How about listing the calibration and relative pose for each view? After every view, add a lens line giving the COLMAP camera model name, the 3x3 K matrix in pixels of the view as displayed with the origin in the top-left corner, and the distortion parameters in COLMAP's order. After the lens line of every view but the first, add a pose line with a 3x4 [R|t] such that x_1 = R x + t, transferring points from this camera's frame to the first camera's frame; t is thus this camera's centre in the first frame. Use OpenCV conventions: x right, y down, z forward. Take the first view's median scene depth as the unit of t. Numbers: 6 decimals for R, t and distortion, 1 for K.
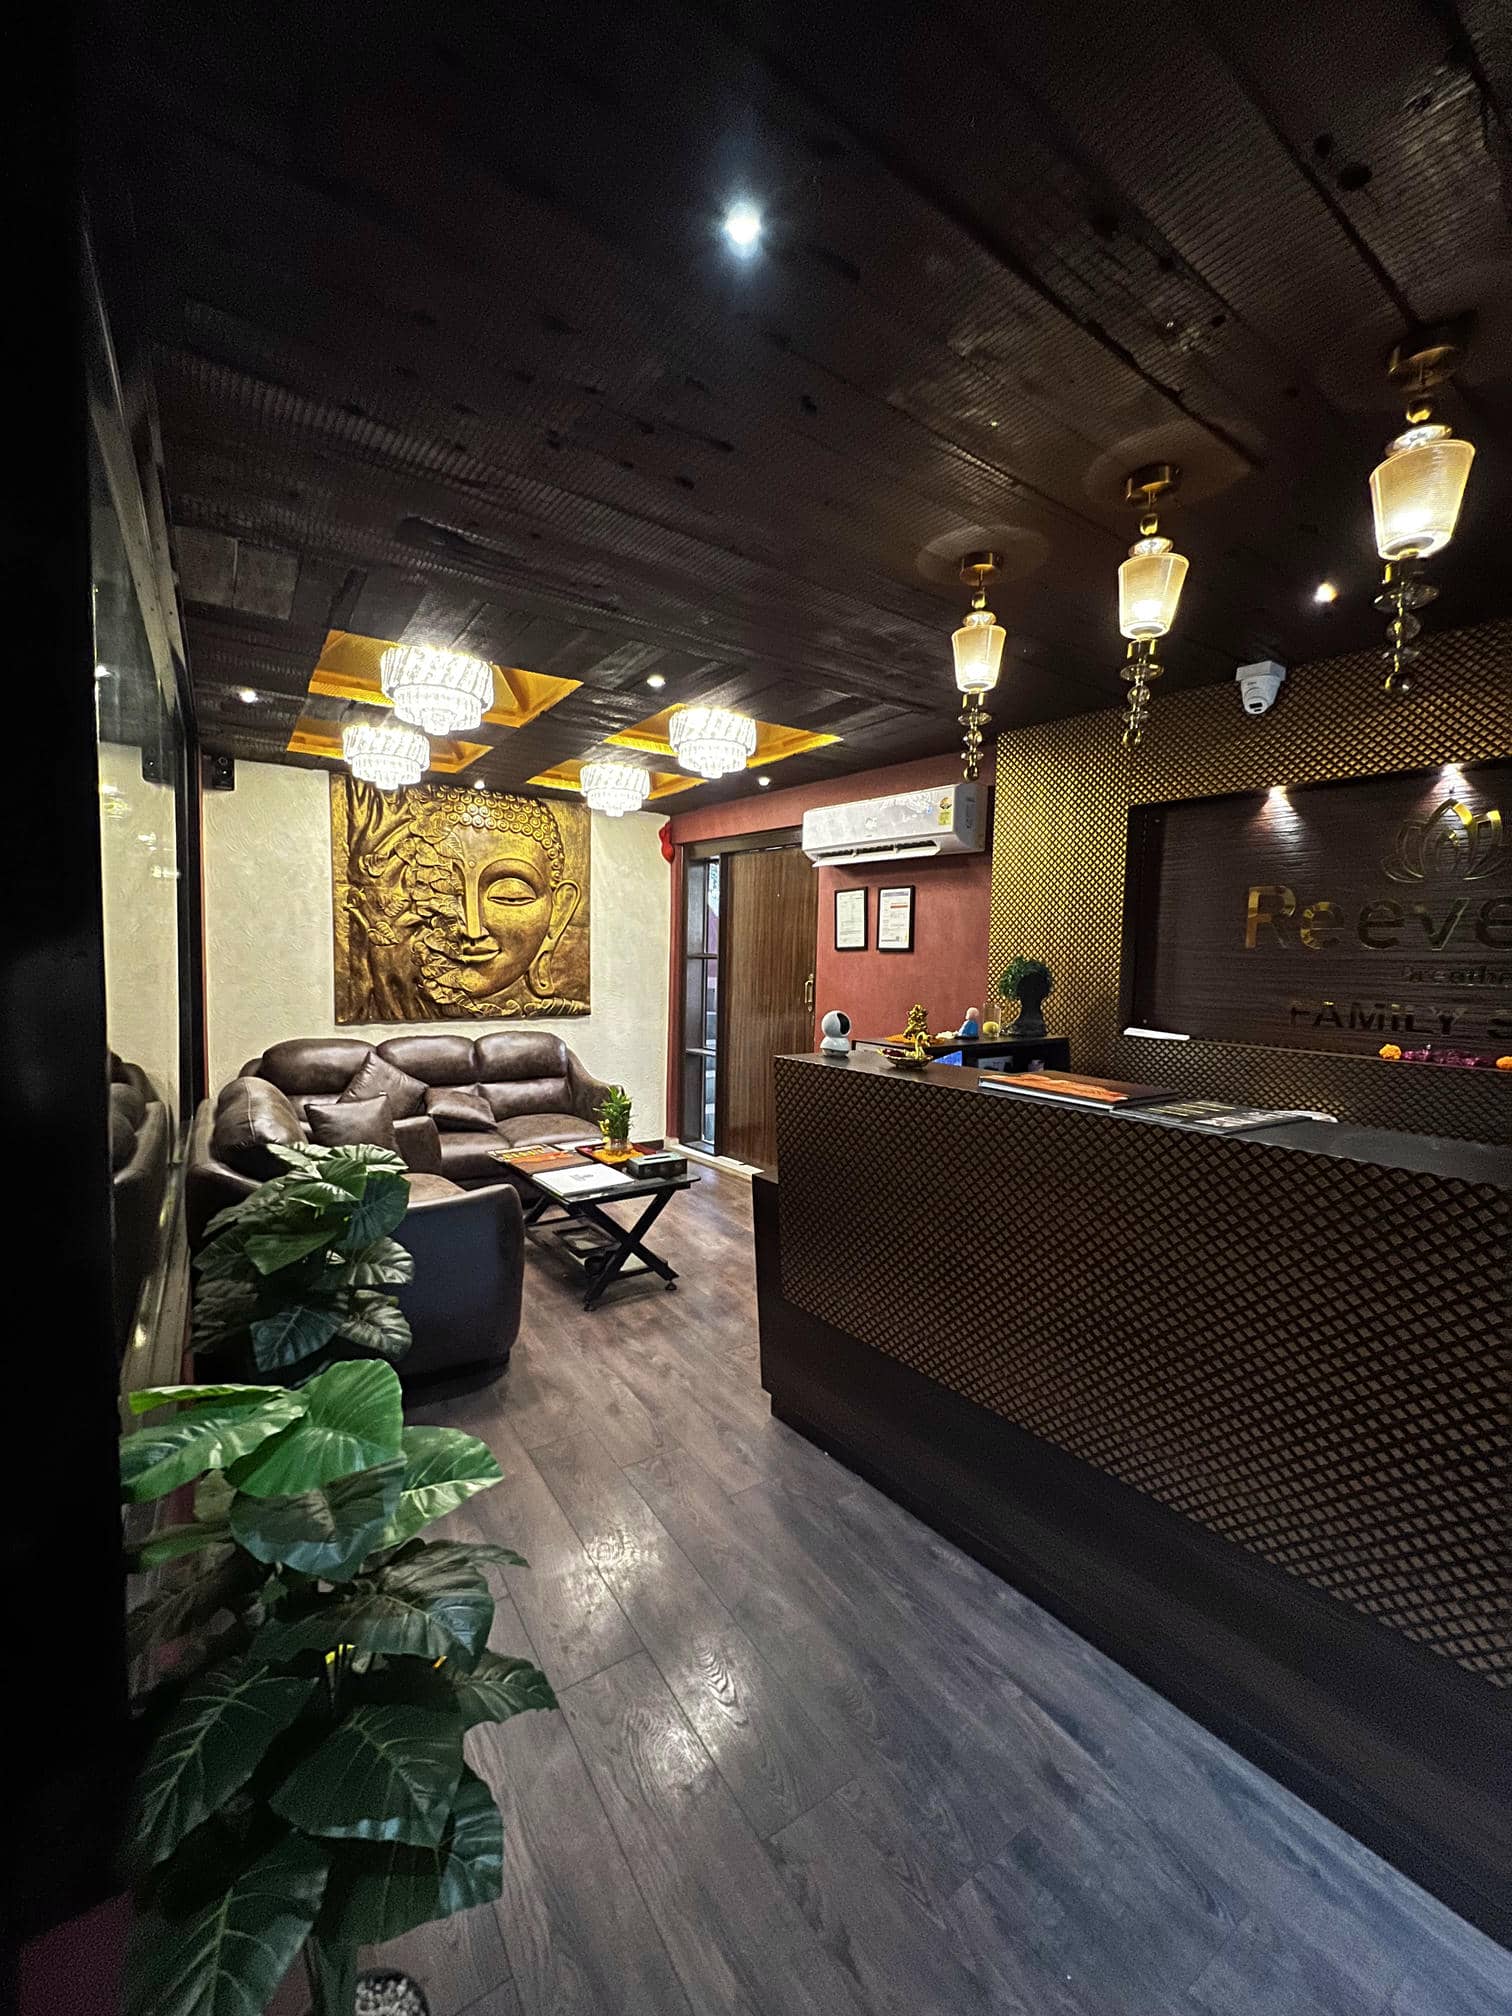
lens RADIAL K [[809.9, 0, 762.1], [0, 809.9, 1012.8], [0, 0, 1]] dist [-0.001996, 0.000365]
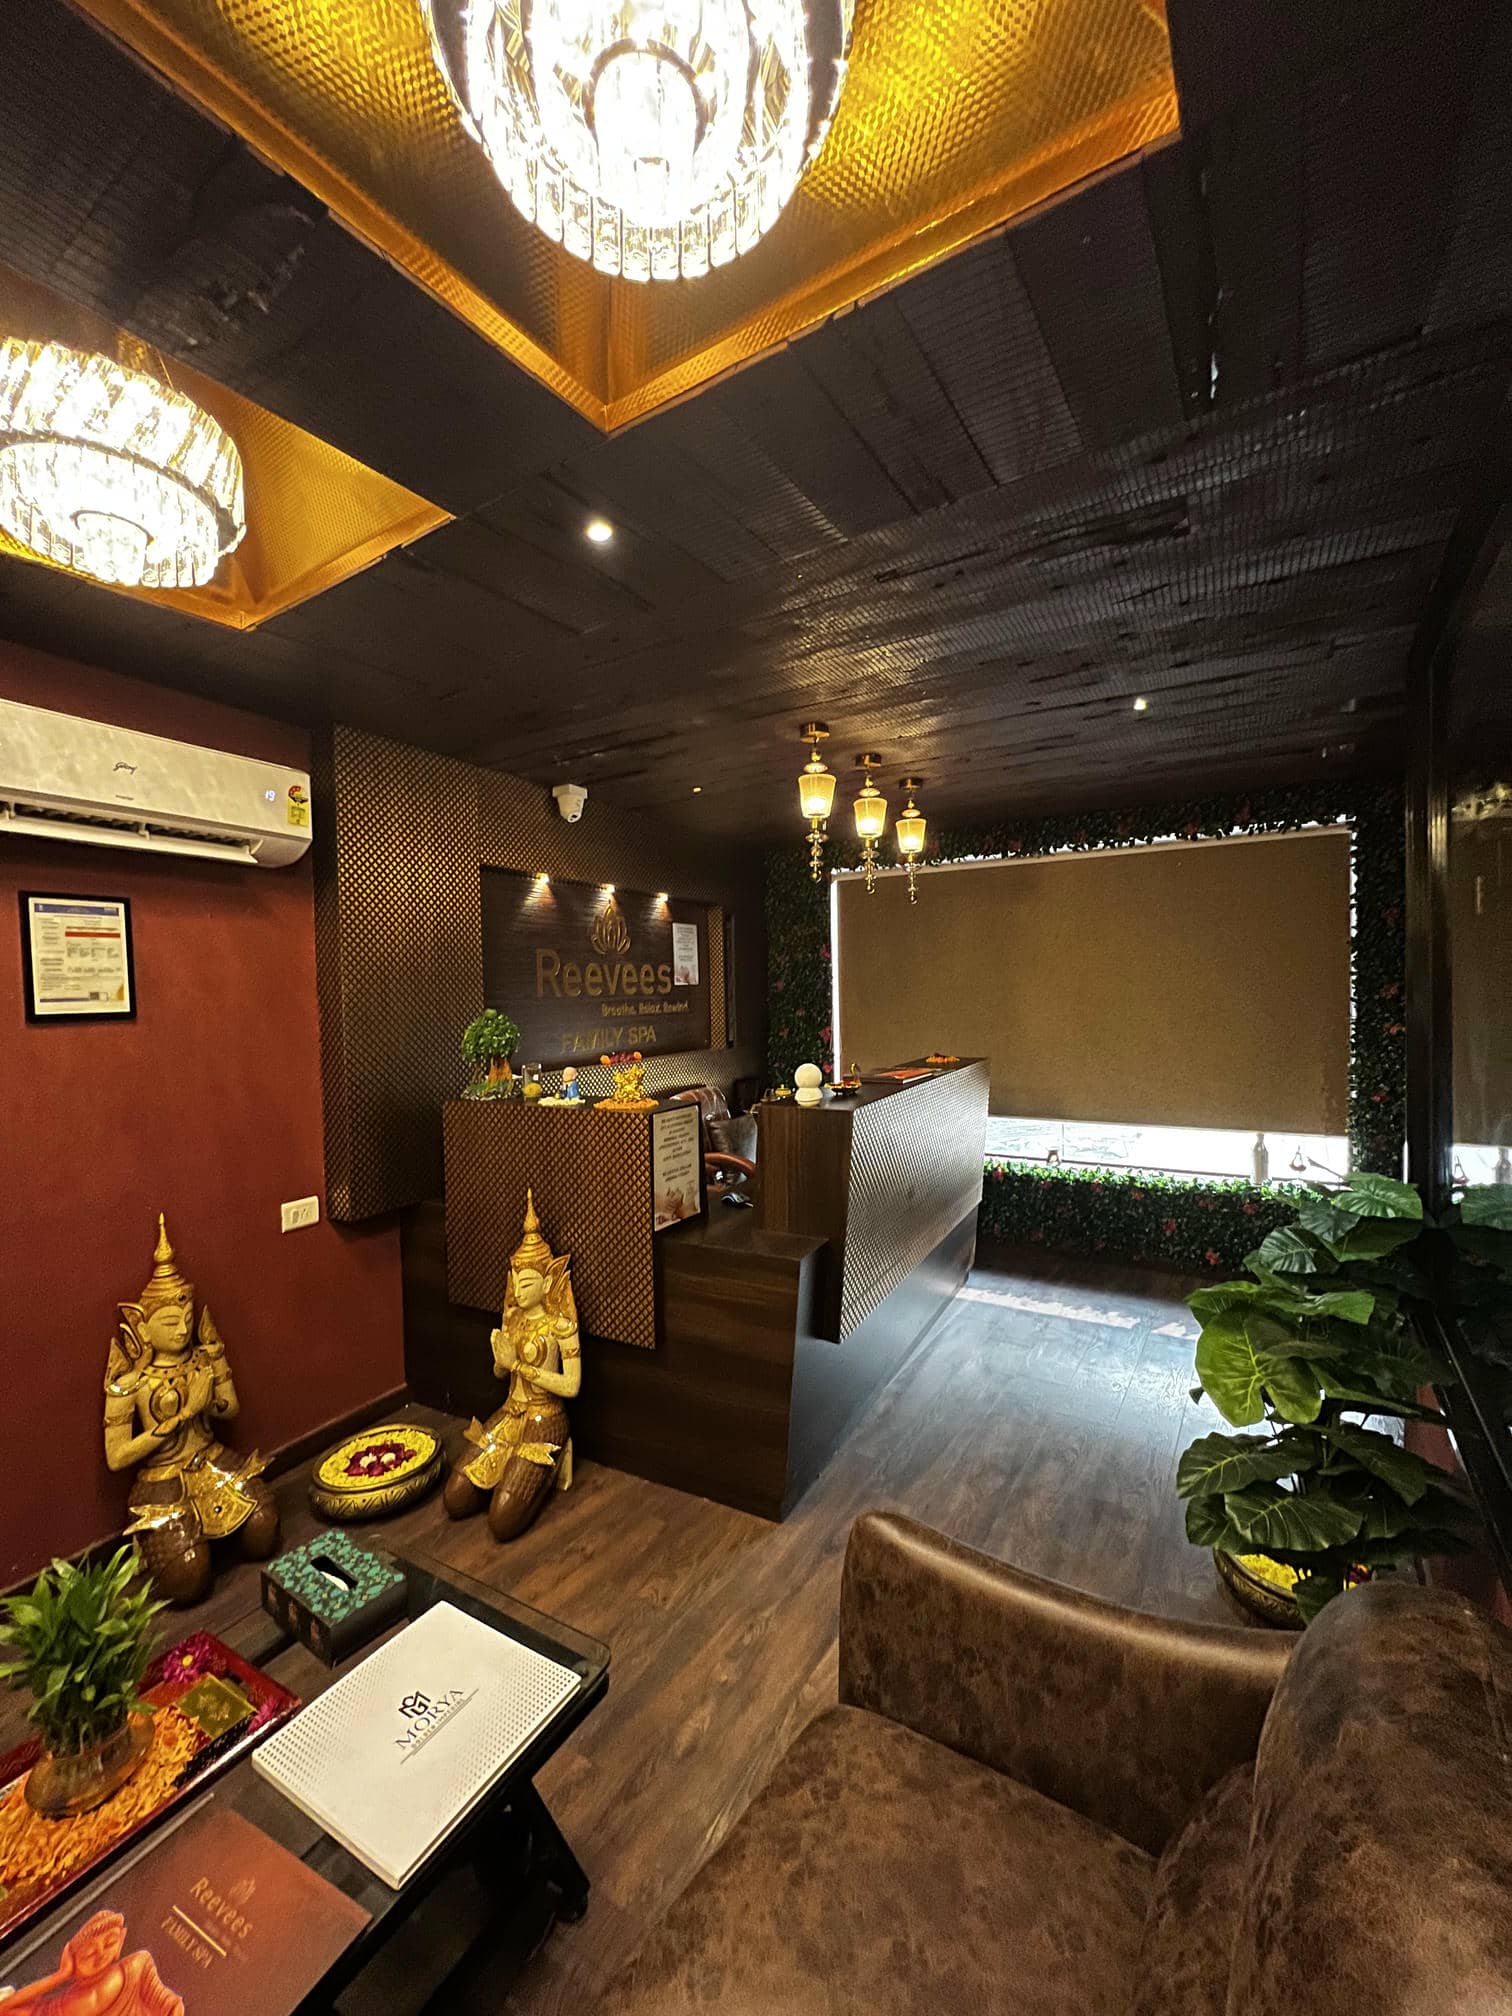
lens RADIAL K [[809.9, 0, 762.1], [0, 809.9, 1012.8], [0, 0, 1]] dist [-0.001996, 0.000365]
pose [[-0.403509, -0.034524, 0.914324, -0.401327], [0.079471, 0.994189, 0.072612, -0.070150], [-0.911518, 0.101962, -0.398420, 0.680596]]
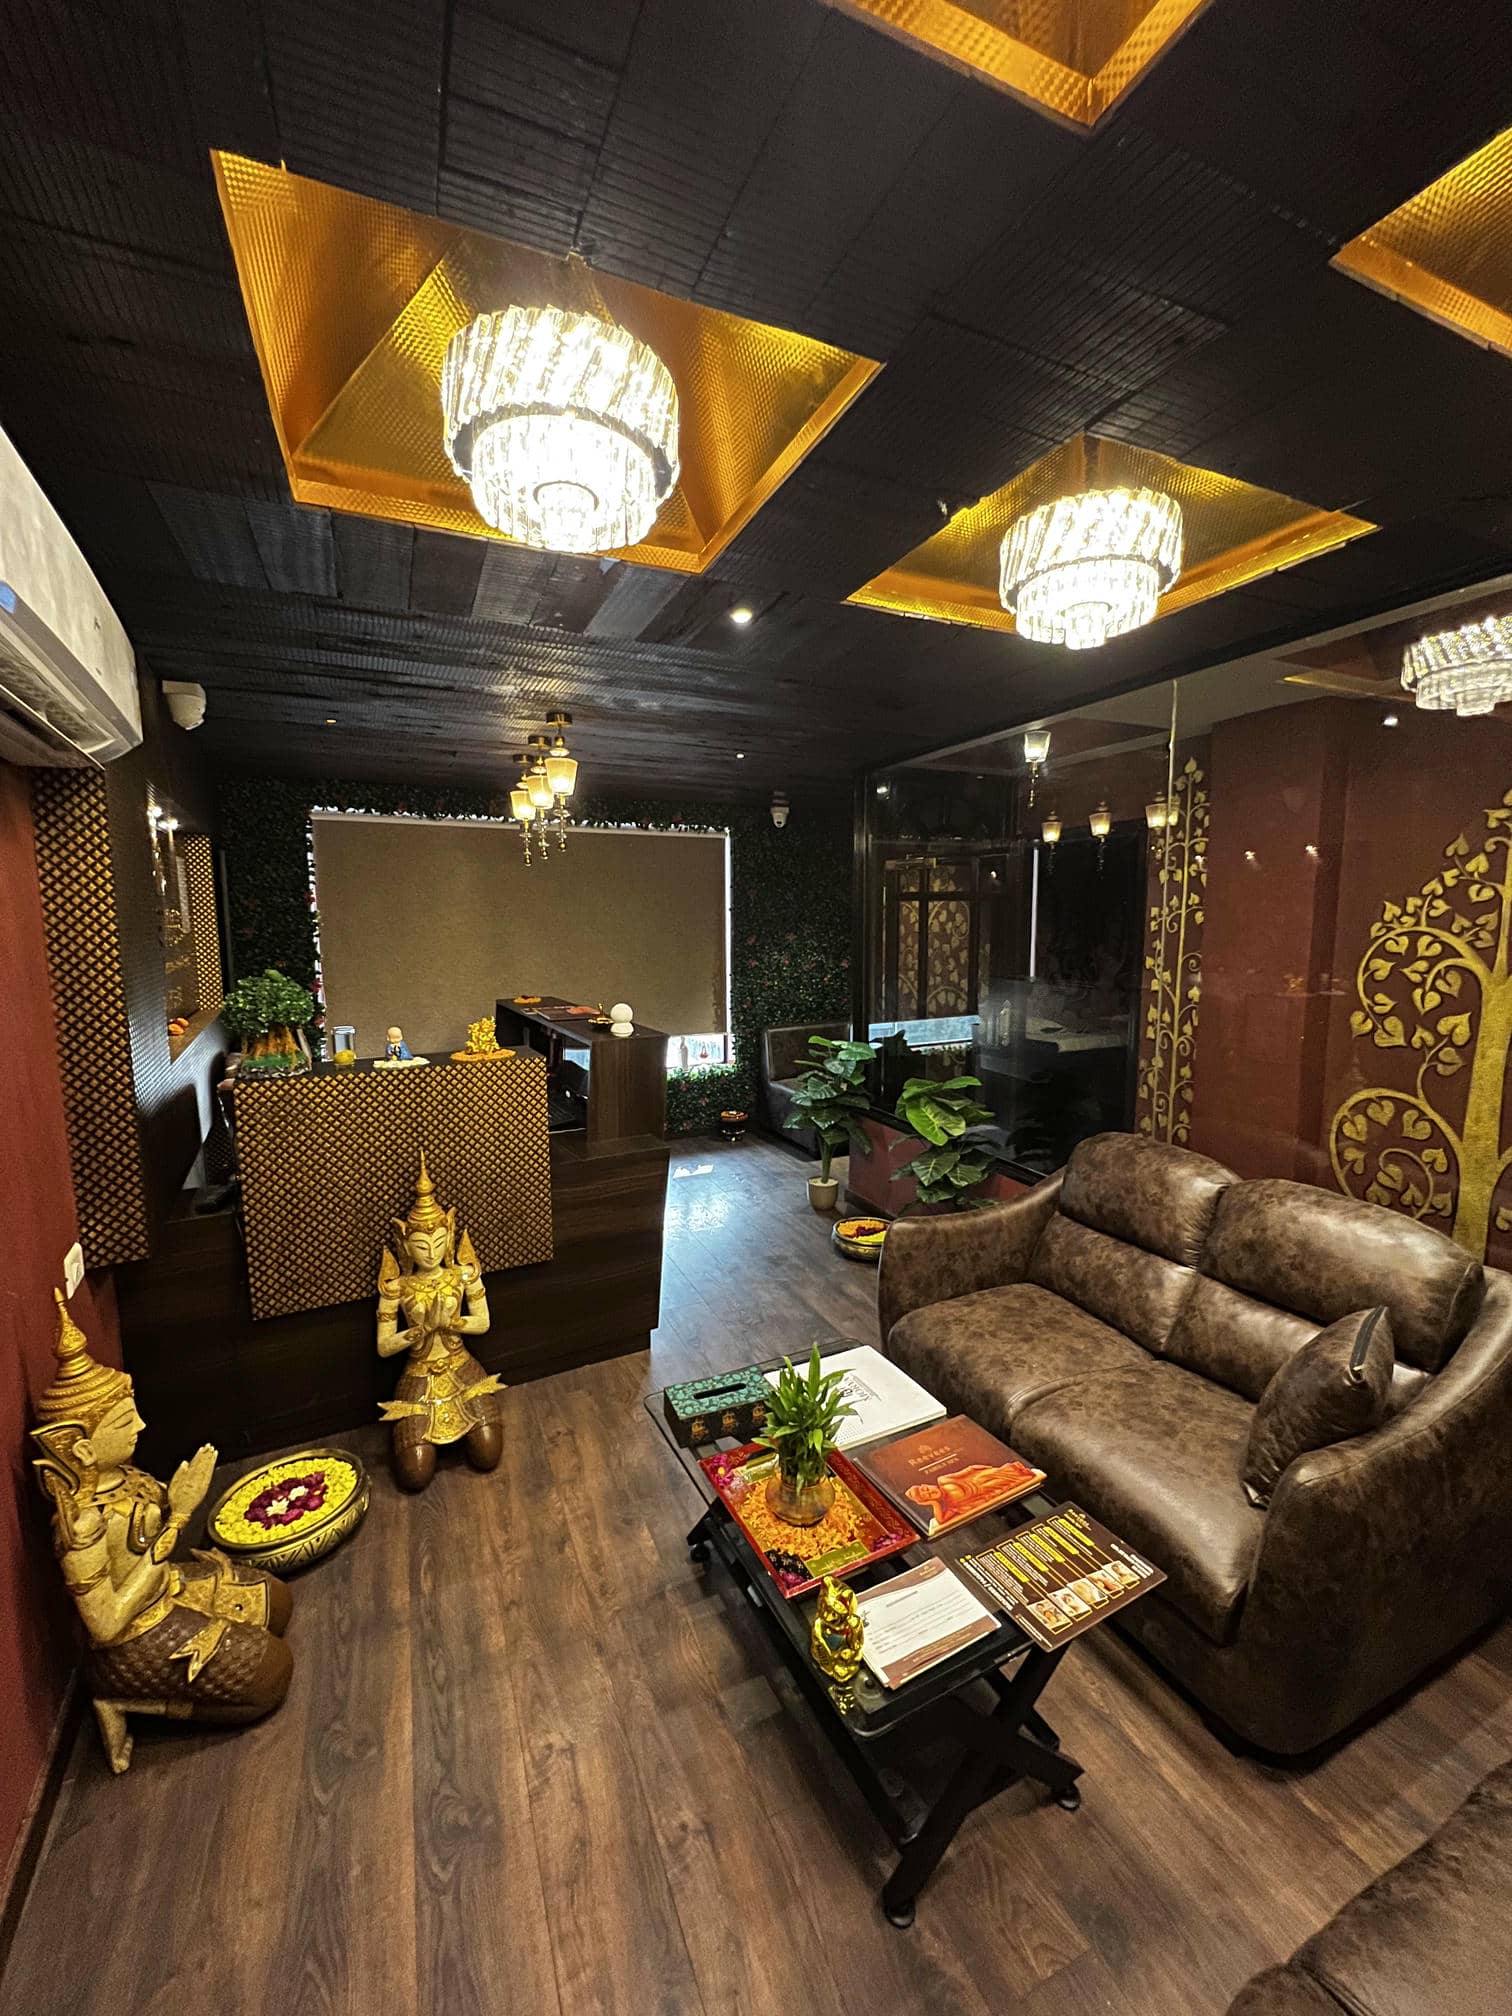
lens RADIAL K [[826.3, 0, 775.6], [0, 826.3, 1005.3], [0, 0, 1]] dist [0.000435, 0.000030]
pose [[-0.989896, -0.036395, 0.137042, -0.168116], [-0.011023, 0.983325, 0.181523, -0.119114], [-0.141363, 0.178178, -0.973791, 1.065739]]
